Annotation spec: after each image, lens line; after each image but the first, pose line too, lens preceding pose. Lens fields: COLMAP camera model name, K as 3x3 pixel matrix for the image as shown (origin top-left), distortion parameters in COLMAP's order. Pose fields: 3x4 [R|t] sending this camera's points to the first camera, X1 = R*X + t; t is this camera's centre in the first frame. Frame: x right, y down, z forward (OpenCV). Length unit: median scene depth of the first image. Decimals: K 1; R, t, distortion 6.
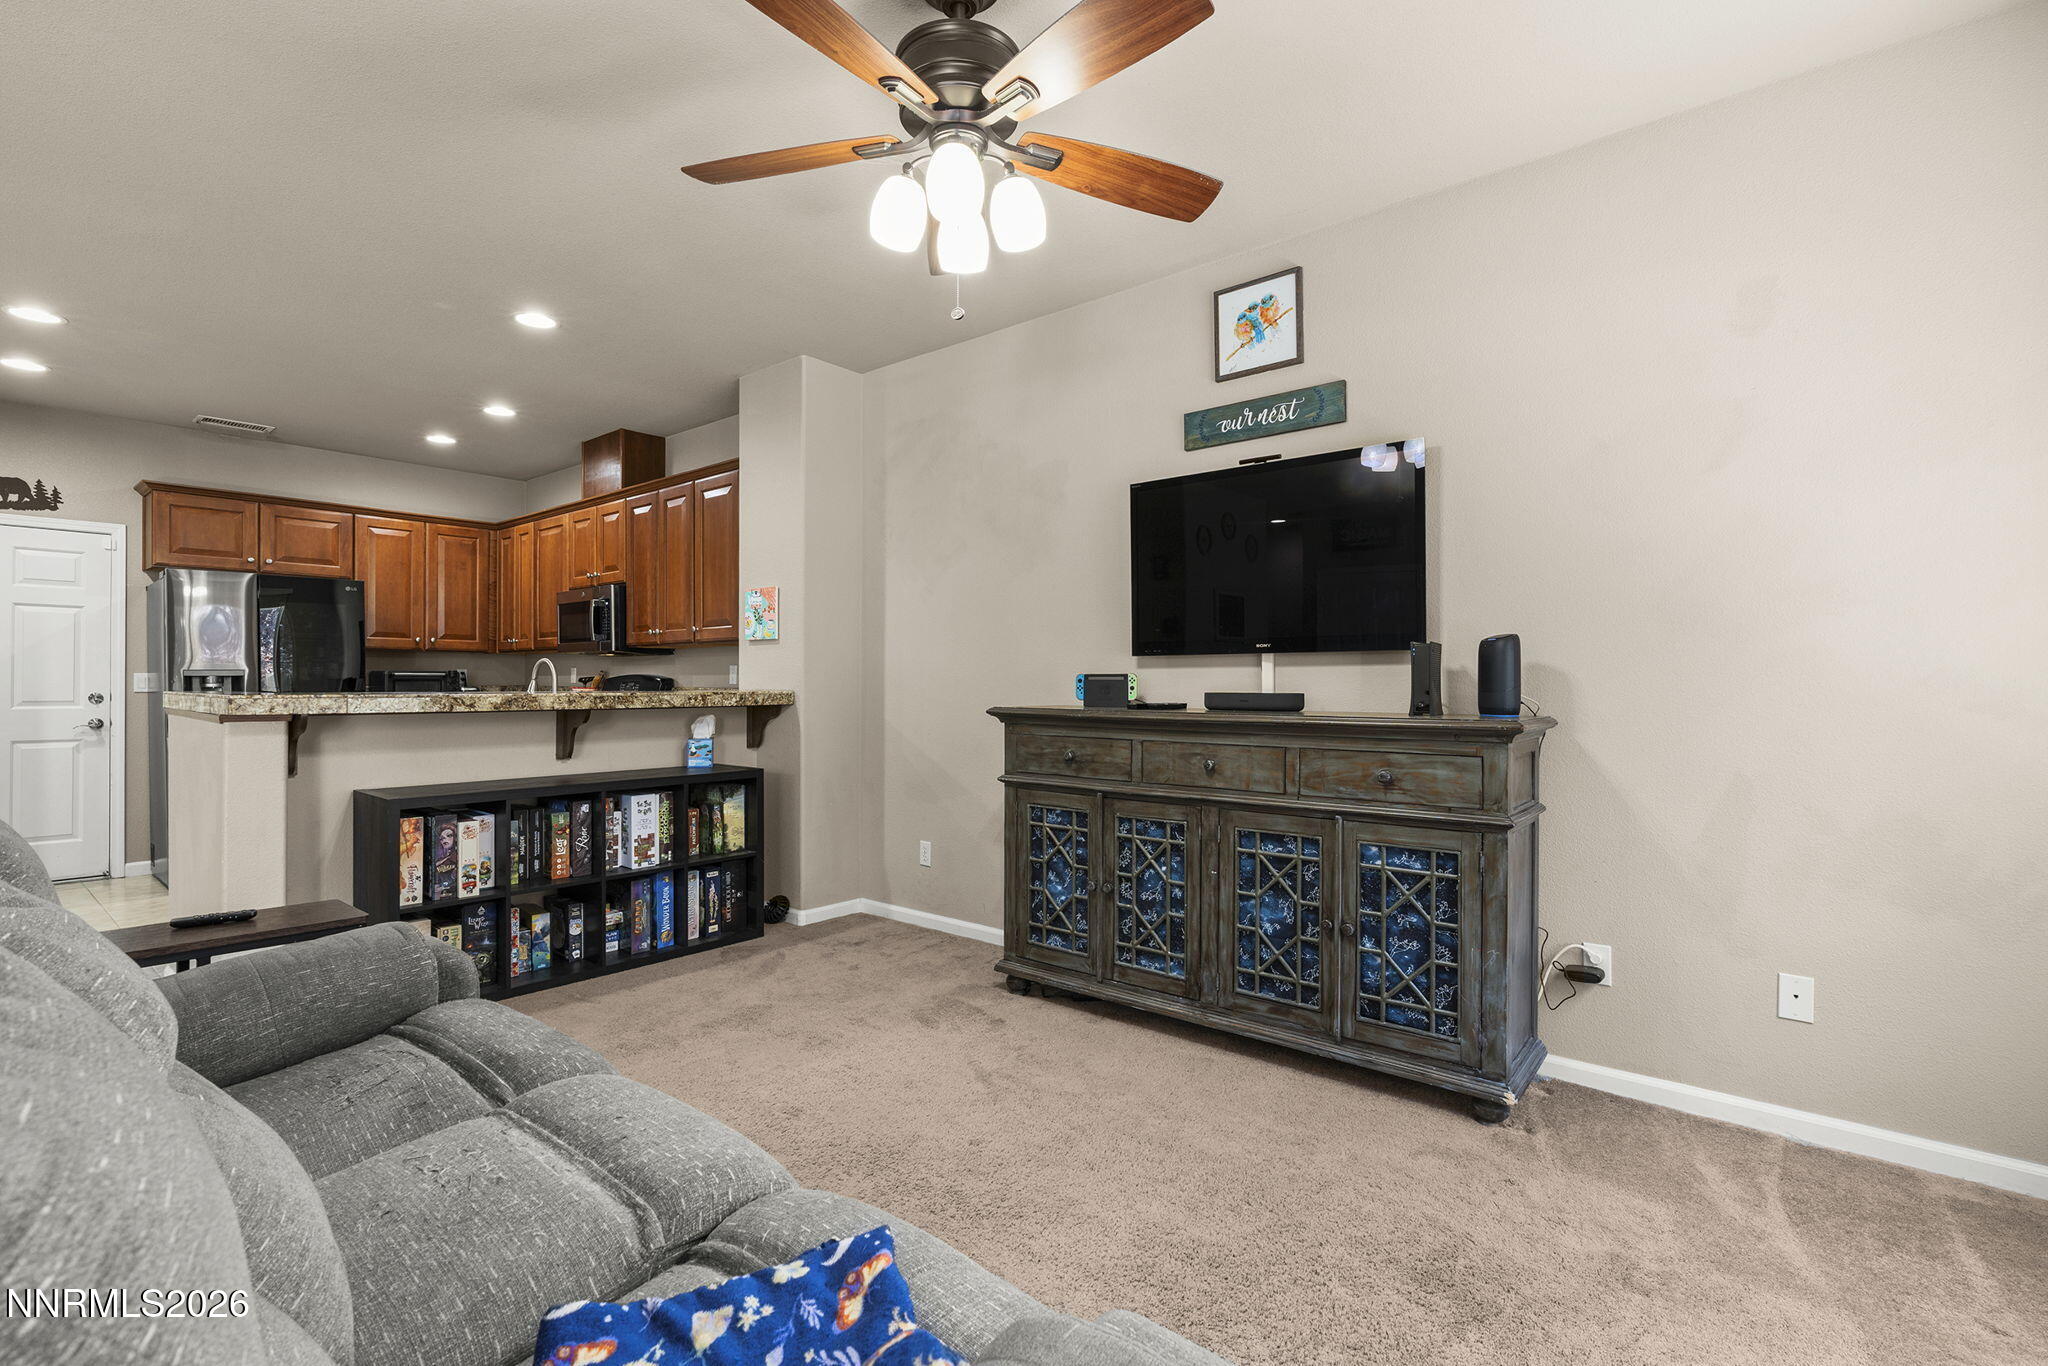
lens RADIAL K [[931.1, 0, 1019.4], [0, 931.1, 682.6], [0, 0, 1]] dist [-0.012463, 0.005680]
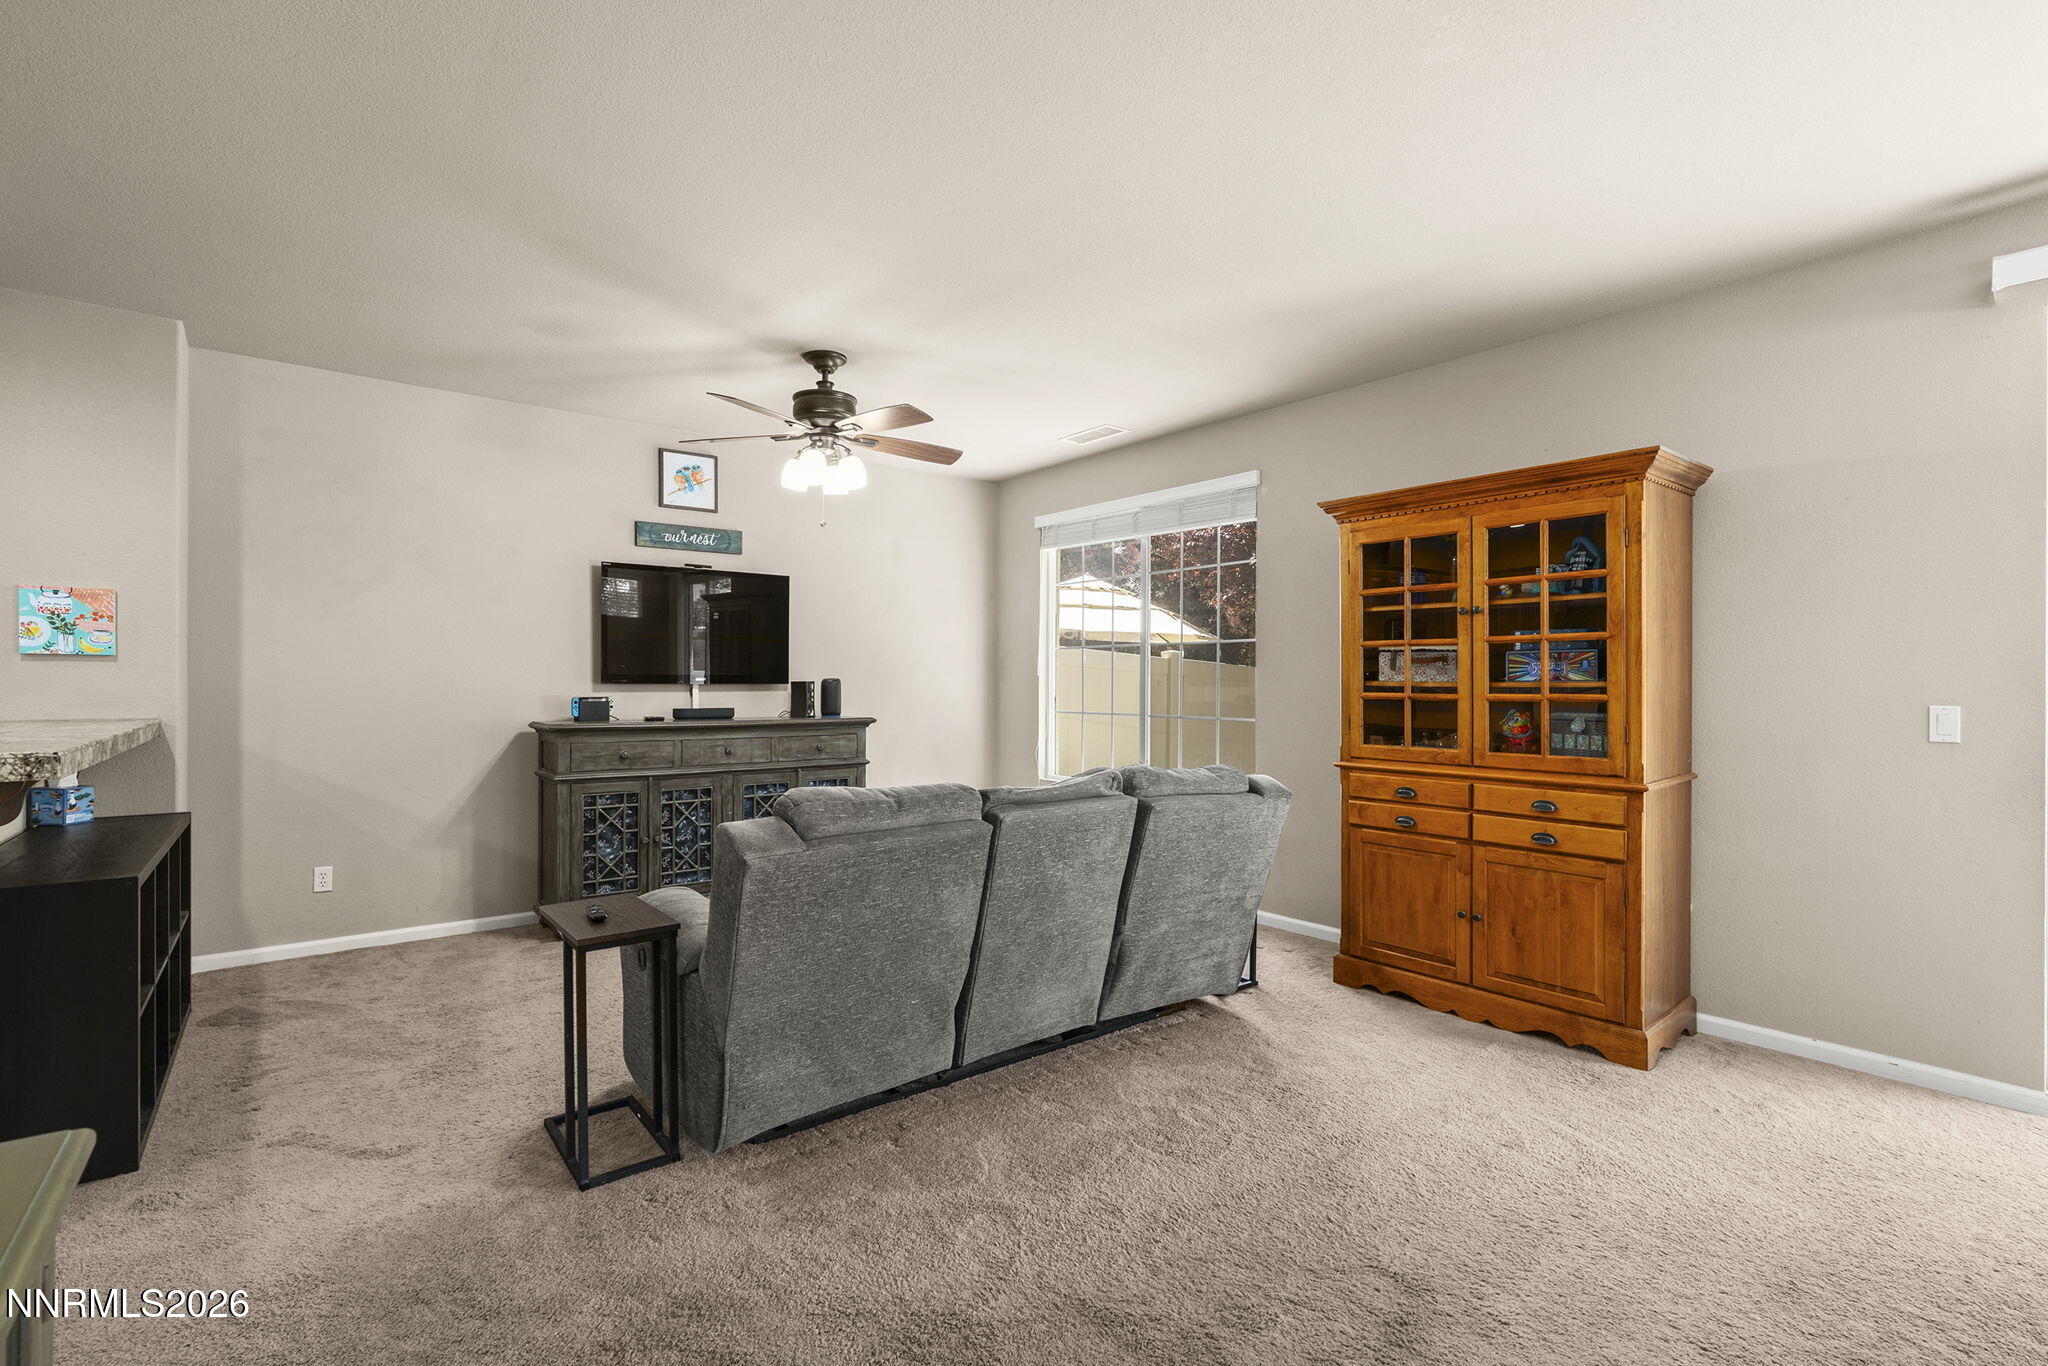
lens RADIAL K [[916.0, 0, 1016.9], [0, 916.0, 686.5], [0, 0, 1]] dist [-0.004127, -0.000265]
pose [[0.202761, -0.003546, 0.979222, -1.026420], [-0.001831, 0.999990, 0.004000, -0.029145], [-0.979227, -0.002604, 0.202753, 0.101741]]
